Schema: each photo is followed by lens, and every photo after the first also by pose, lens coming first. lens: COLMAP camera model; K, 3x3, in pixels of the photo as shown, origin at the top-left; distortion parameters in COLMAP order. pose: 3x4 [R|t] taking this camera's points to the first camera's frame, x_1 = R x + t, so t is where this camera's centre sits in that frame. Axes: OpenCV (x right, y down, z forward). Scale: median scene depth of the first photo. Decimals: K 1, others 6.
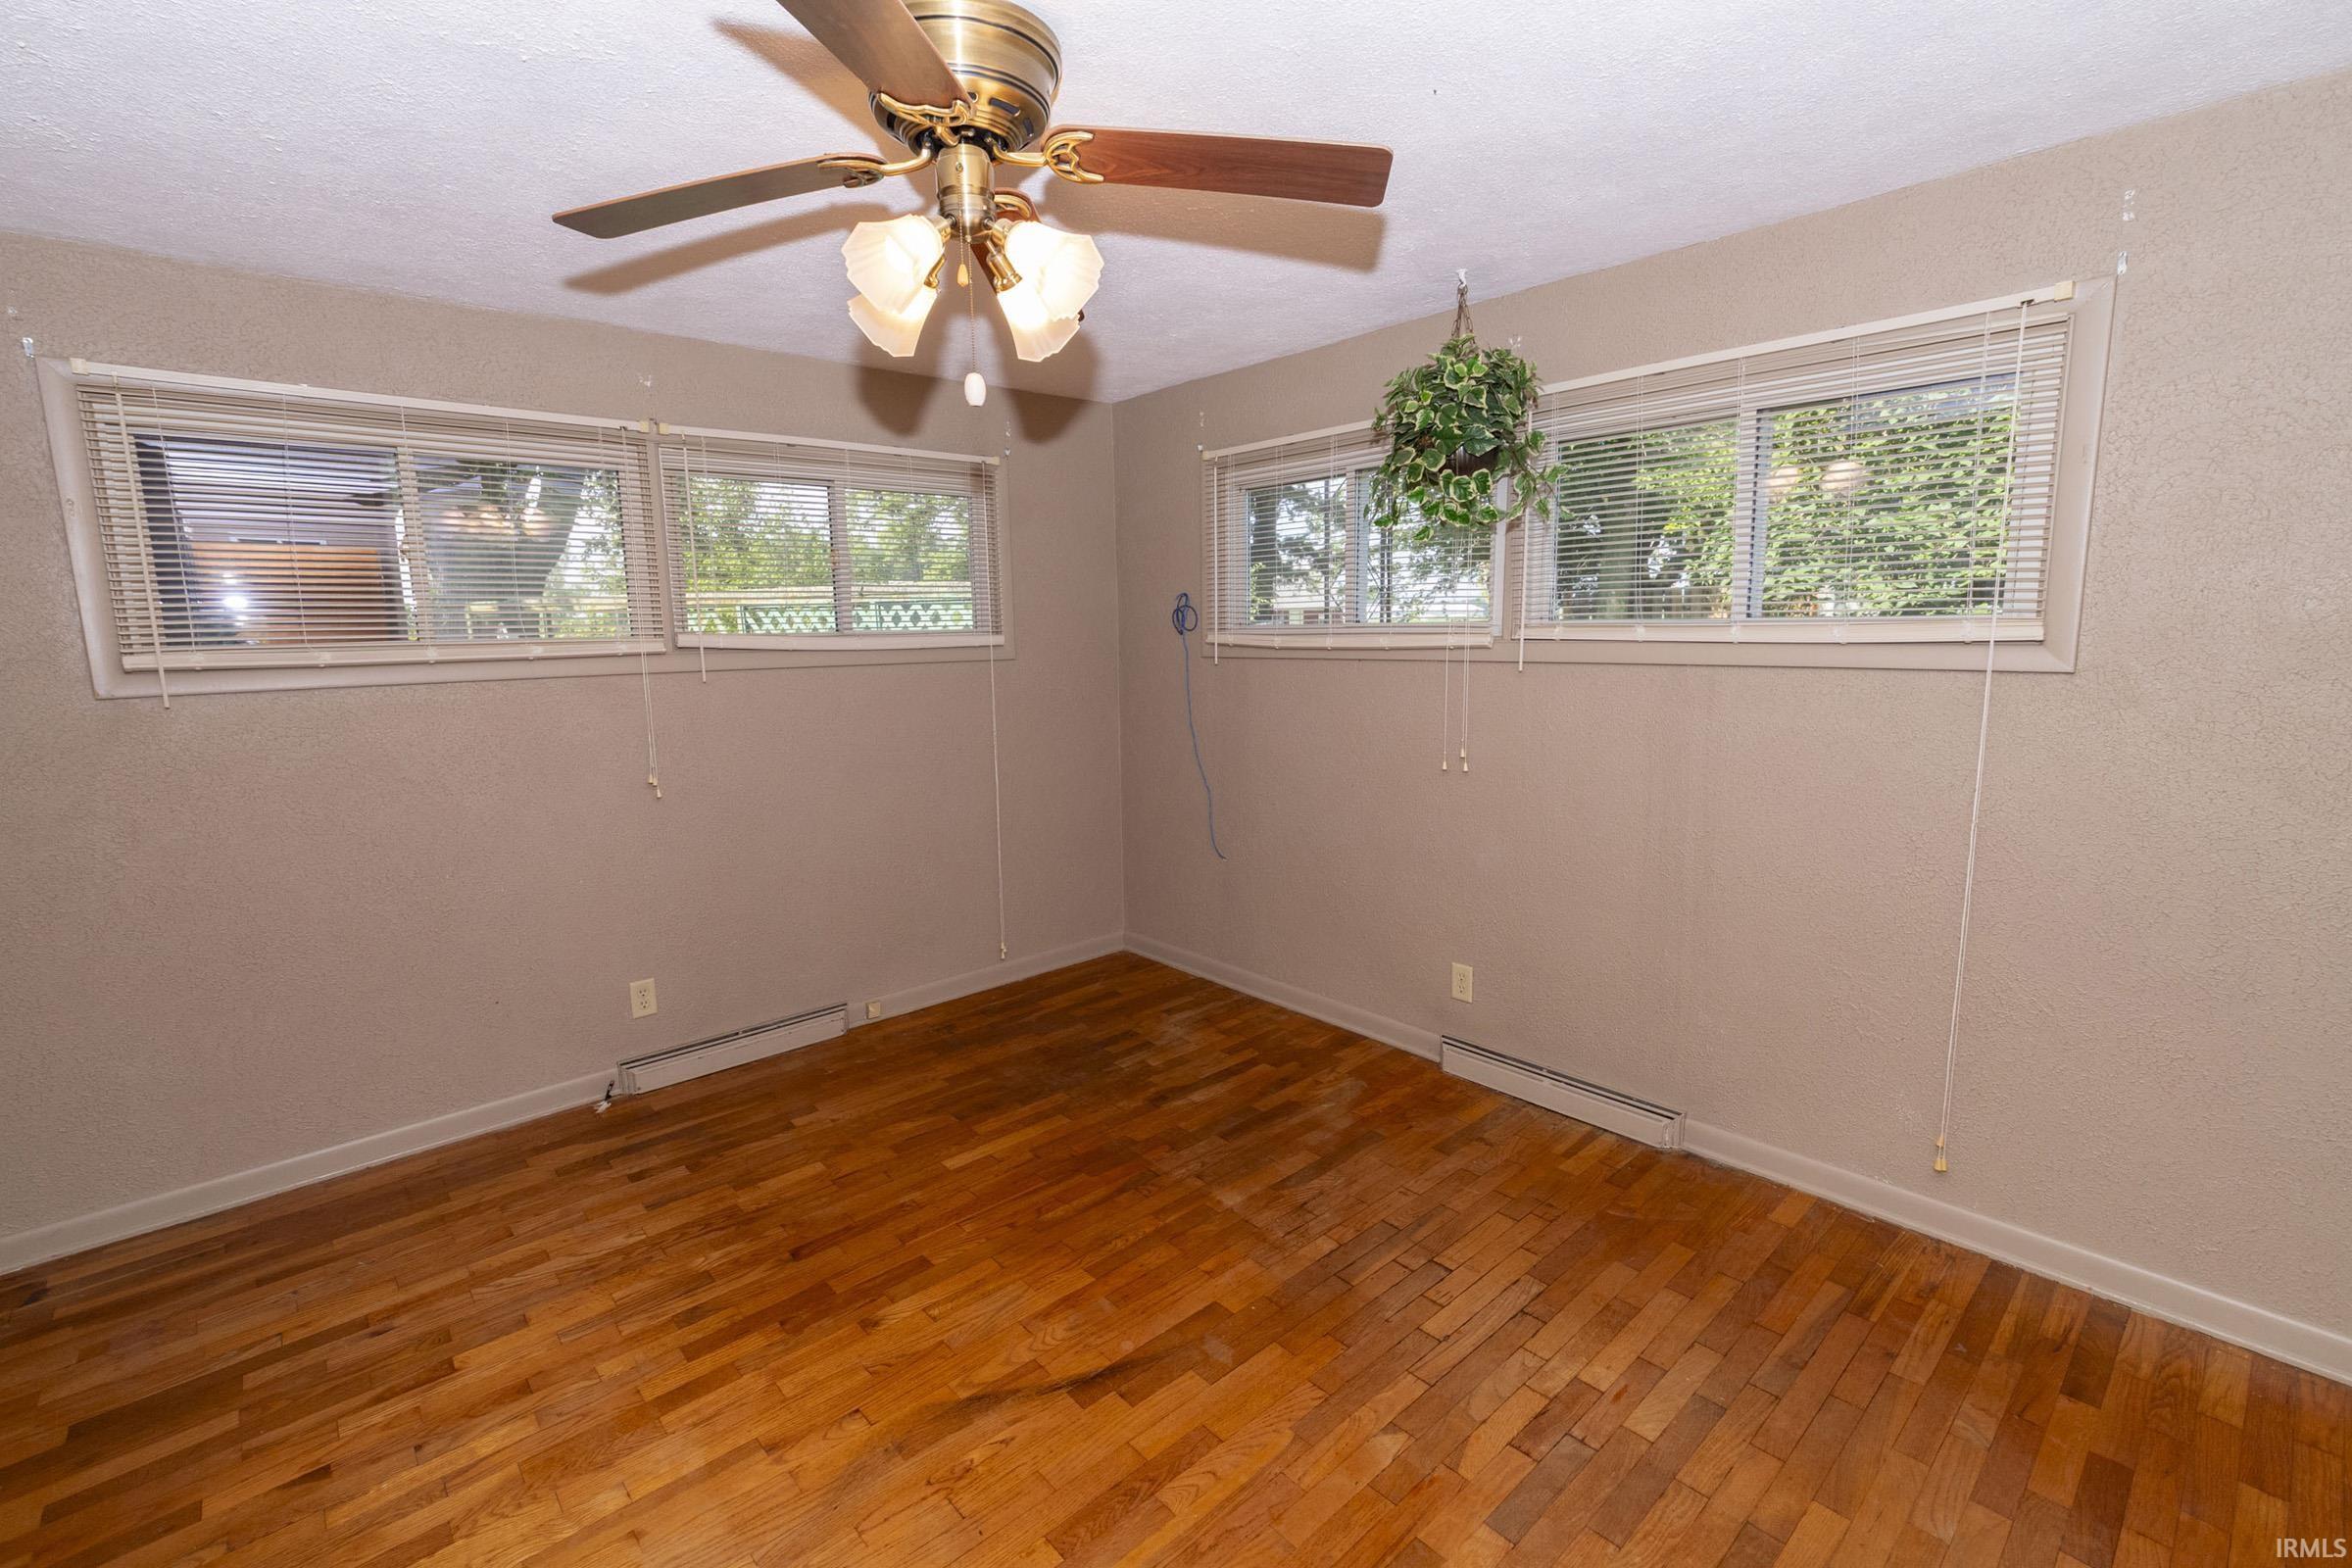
lens RADIAL K [[1048.2, 0, 1134.3], [0, 1048.2, 779.6], [0, 0, 1]] dist [-0.000394, -0.000177]
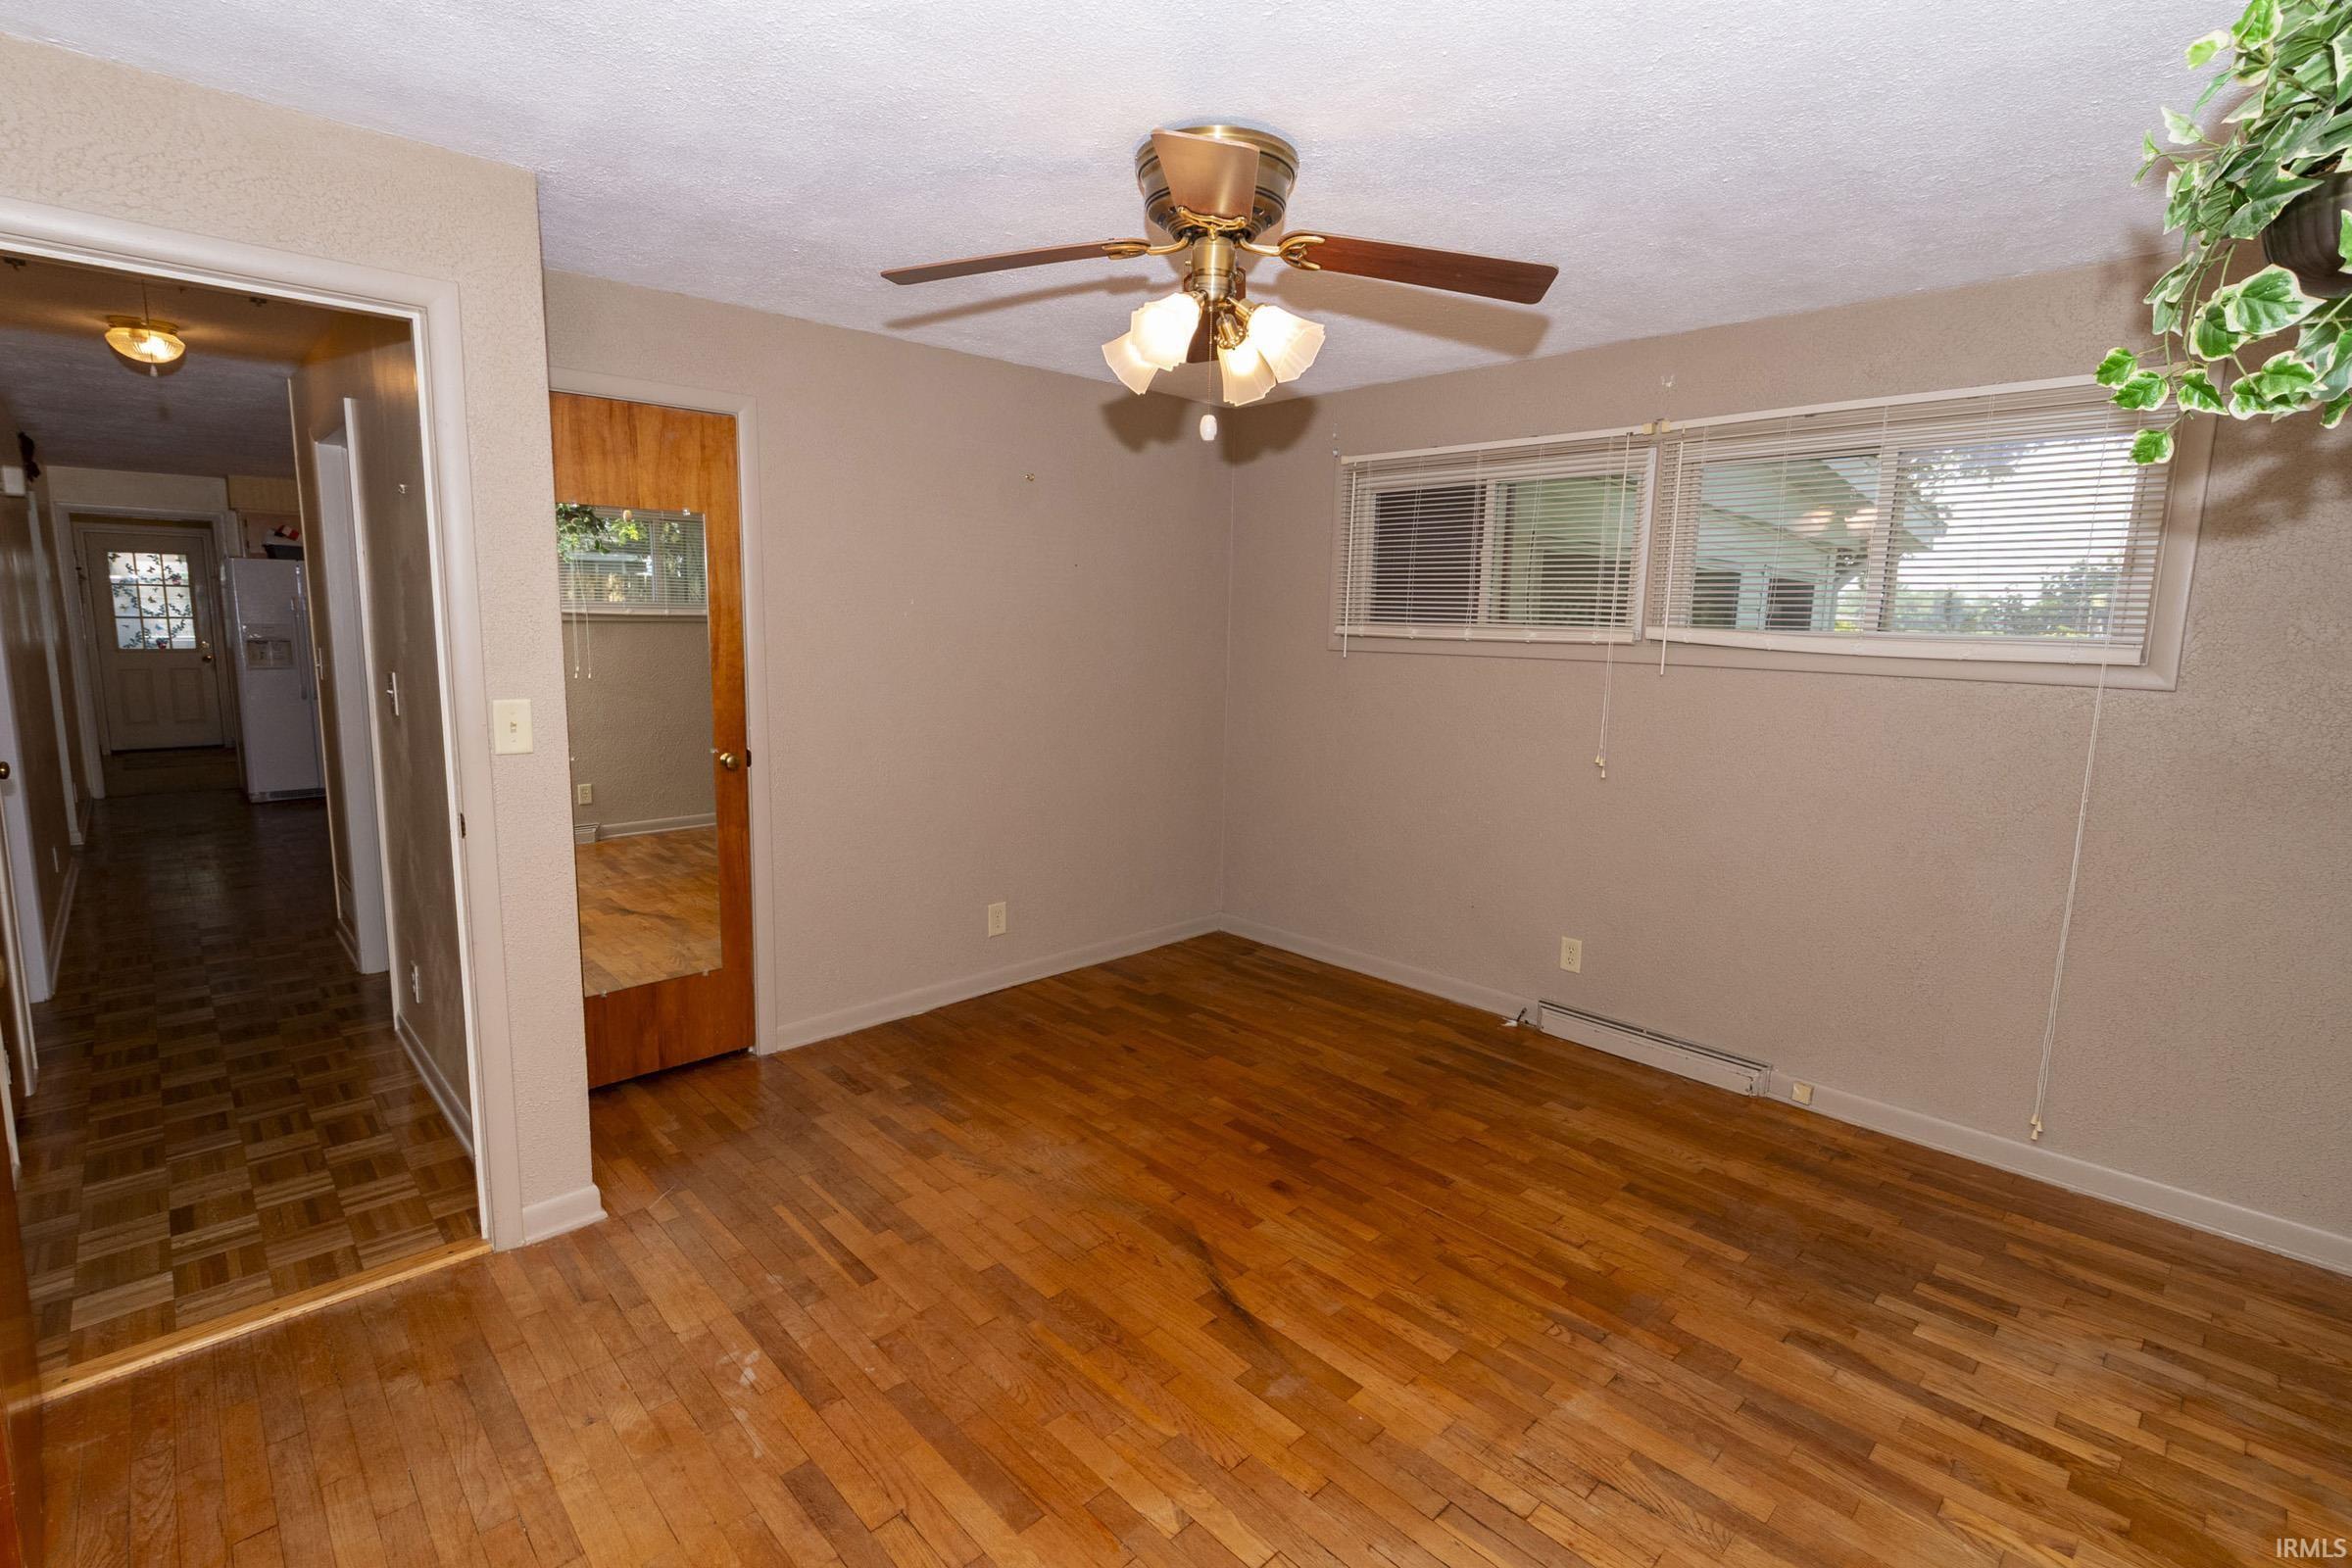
lens RADIAL K [[1048.2, 0, 1134.3], [0, 1048.2, 779.6], [0, 0, 1]] dist [-0.000394, -0.000177]
pose [[0.040133, 0.177109, -0.983373, 0.612521], [-0.171696, 0.970749, 0.167828, -0.083332], [0.984332, 0.162106, 0.069368, 0.479439]]
